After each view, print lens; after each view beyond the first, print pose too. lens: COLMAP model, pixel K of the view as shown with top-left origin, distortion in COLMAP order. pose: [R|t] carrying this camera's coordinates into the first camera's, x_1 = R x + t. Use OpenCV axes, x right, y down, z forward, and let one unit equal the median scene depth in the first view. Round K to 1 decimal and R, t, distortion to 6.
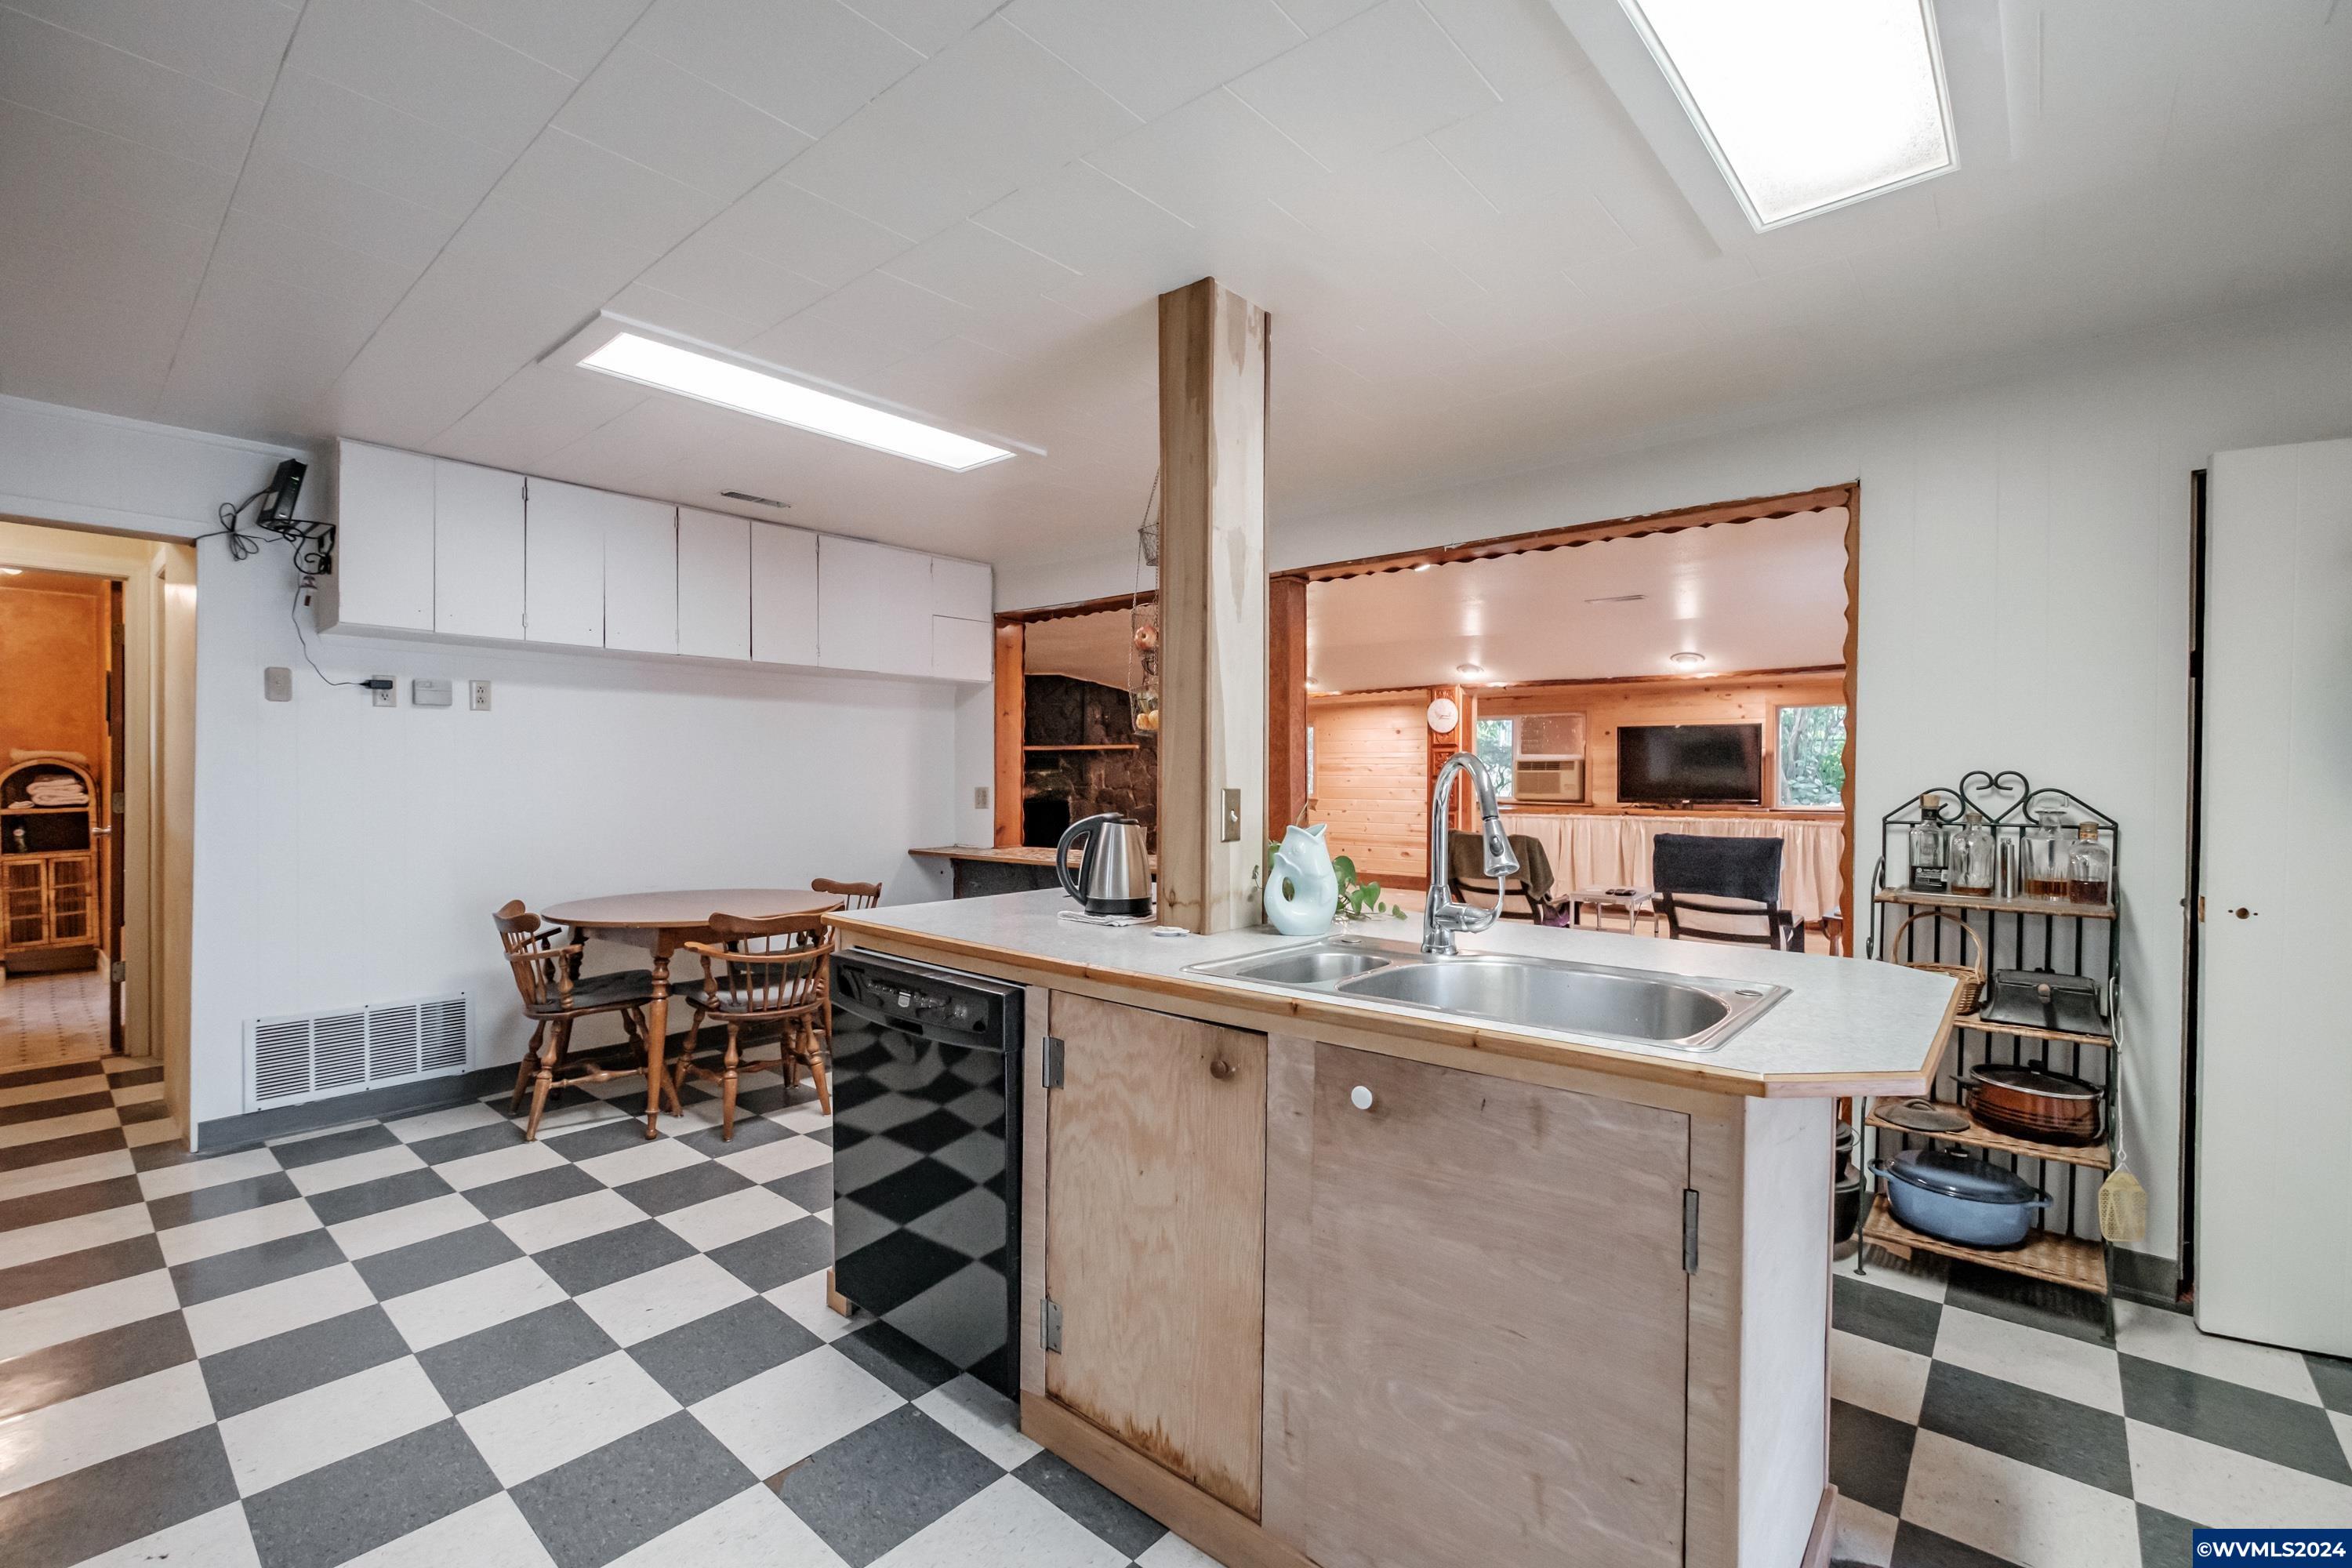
lens RADIAL K [[1017.4, 0, 1177.8], [0, 1017.4, 792.3], [0, 0, 1]] dist [-0.006816, 0.000788]
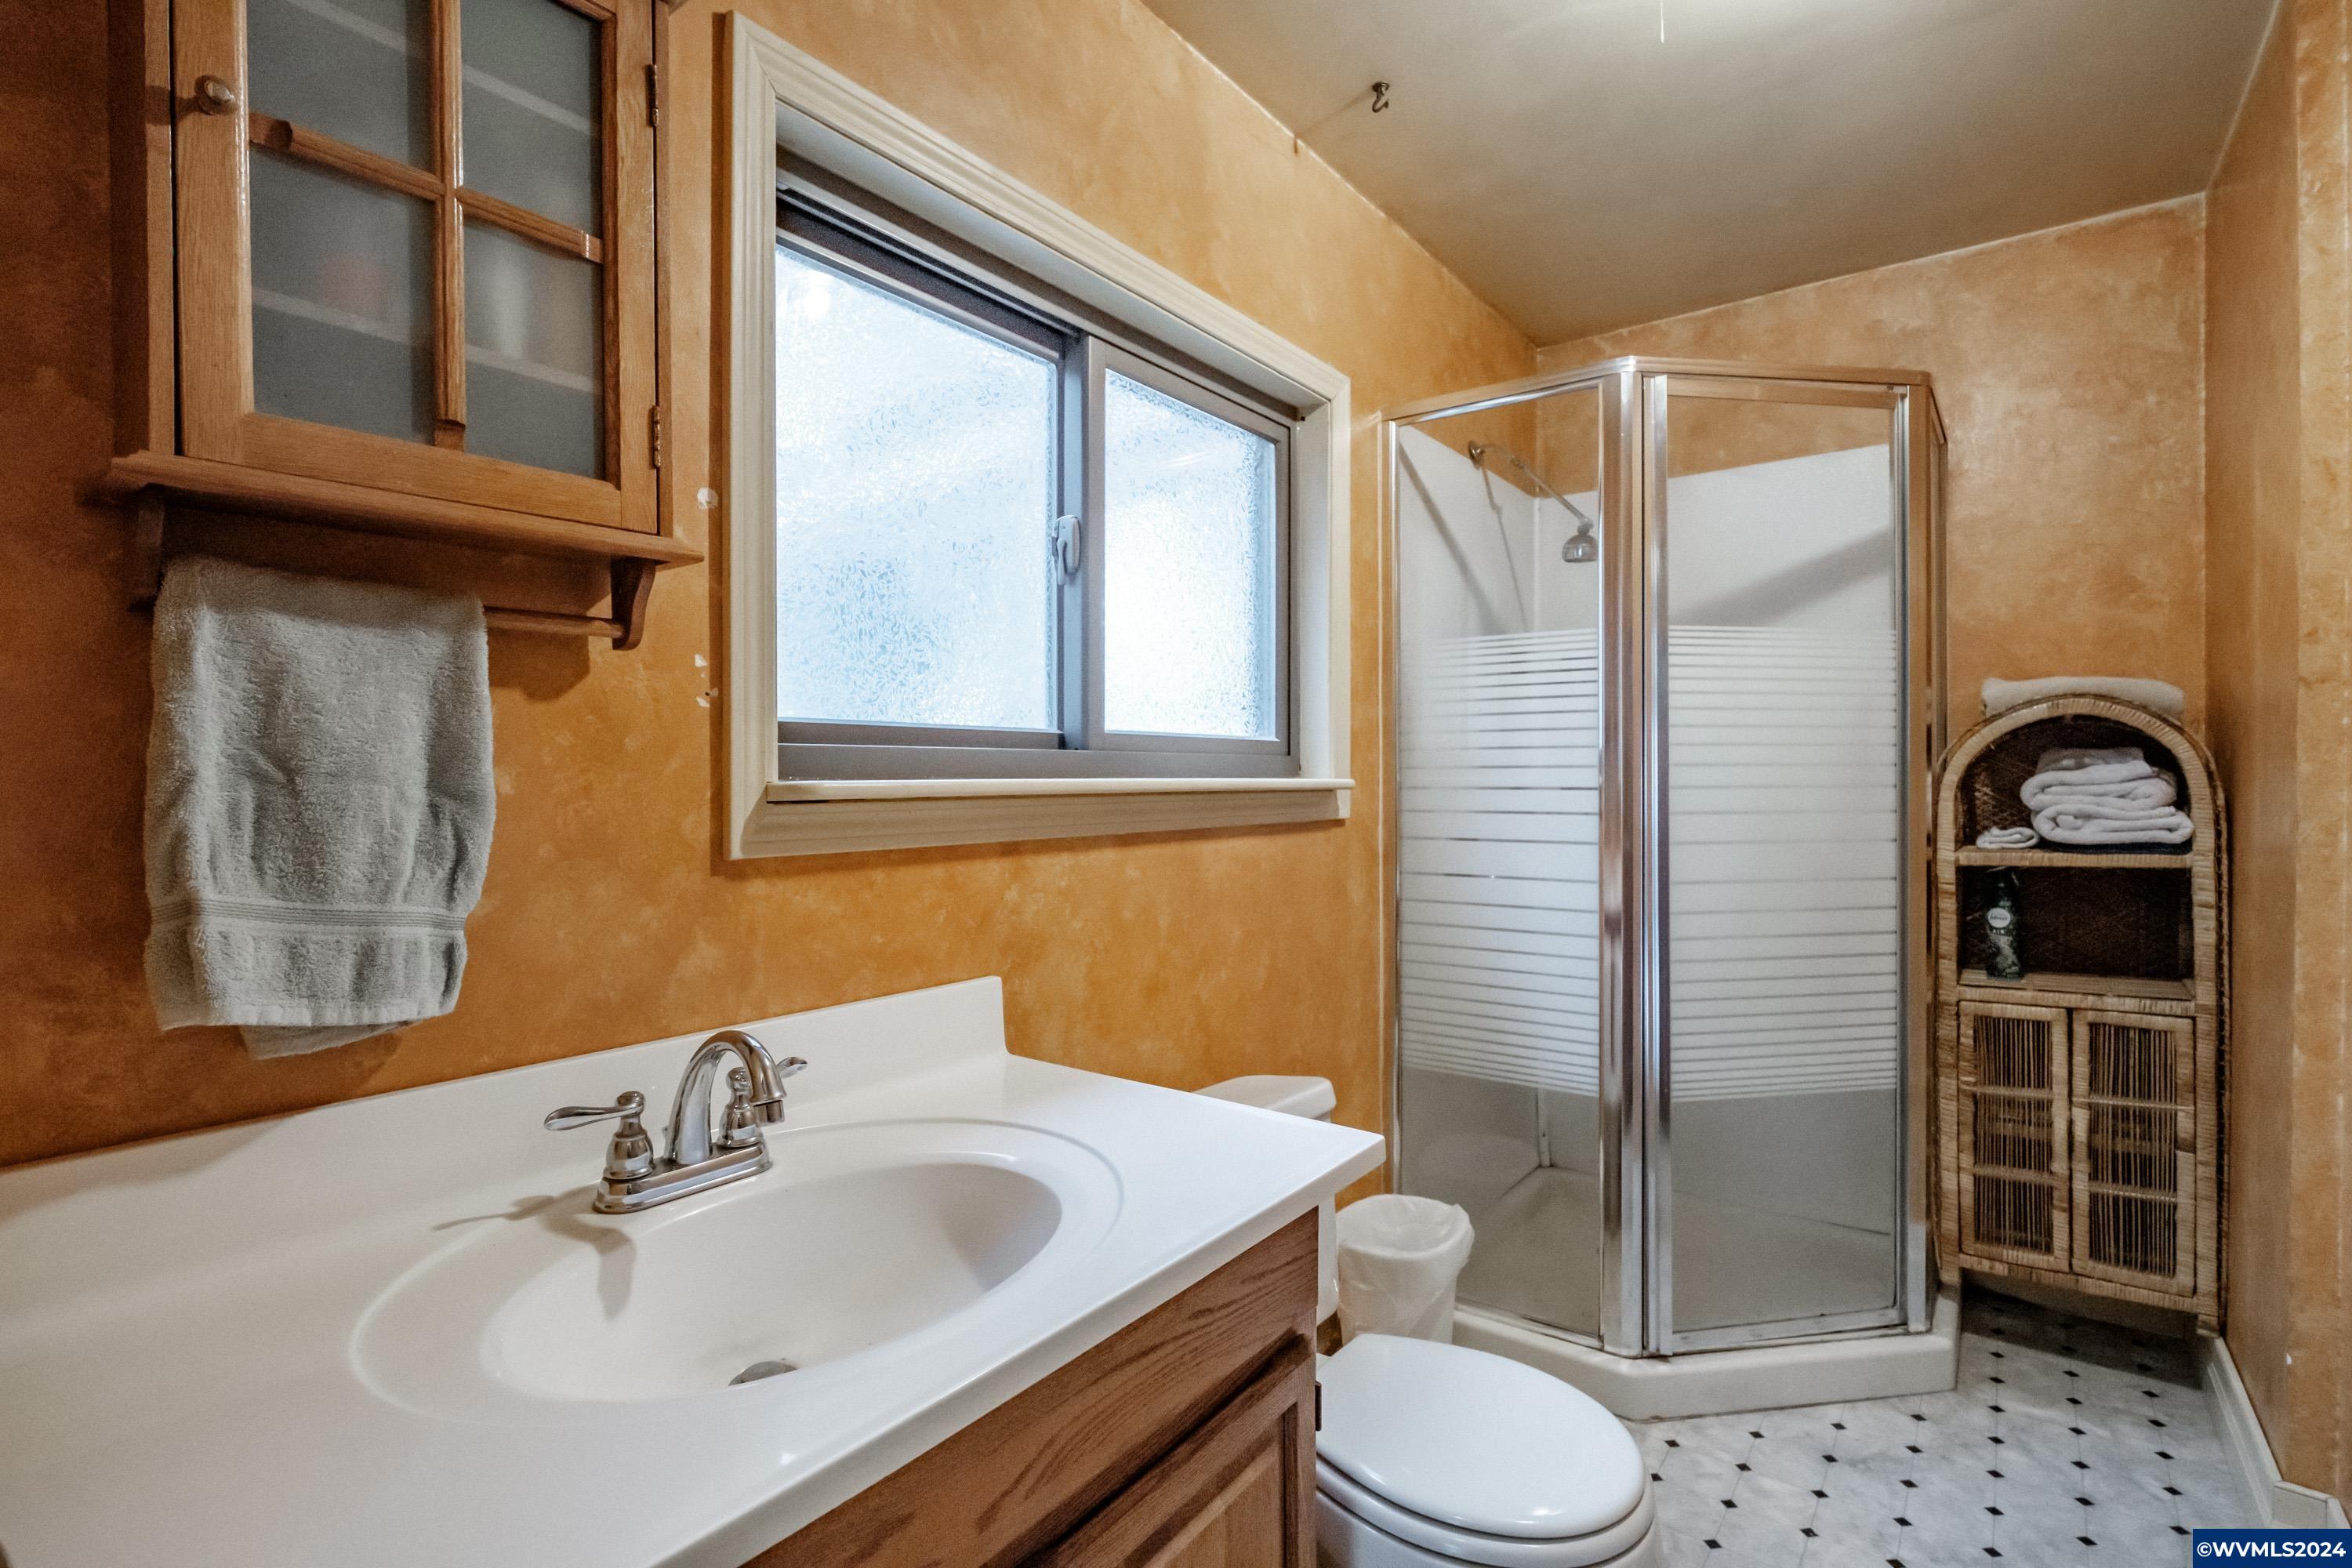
lens RADIAL K [[1122.6, 0, 1172.1], [0, 1122.6, 787.6], [0, 0, 1]] dist [-0.003486, -0.000574]
pose [[0.087775, 0.005070, -0.996127, -0.781961], [-0.014856, 0.999883, 0.003780, -0.001788], [0.996030, 0.014466, 0.087840, 0.675995]]
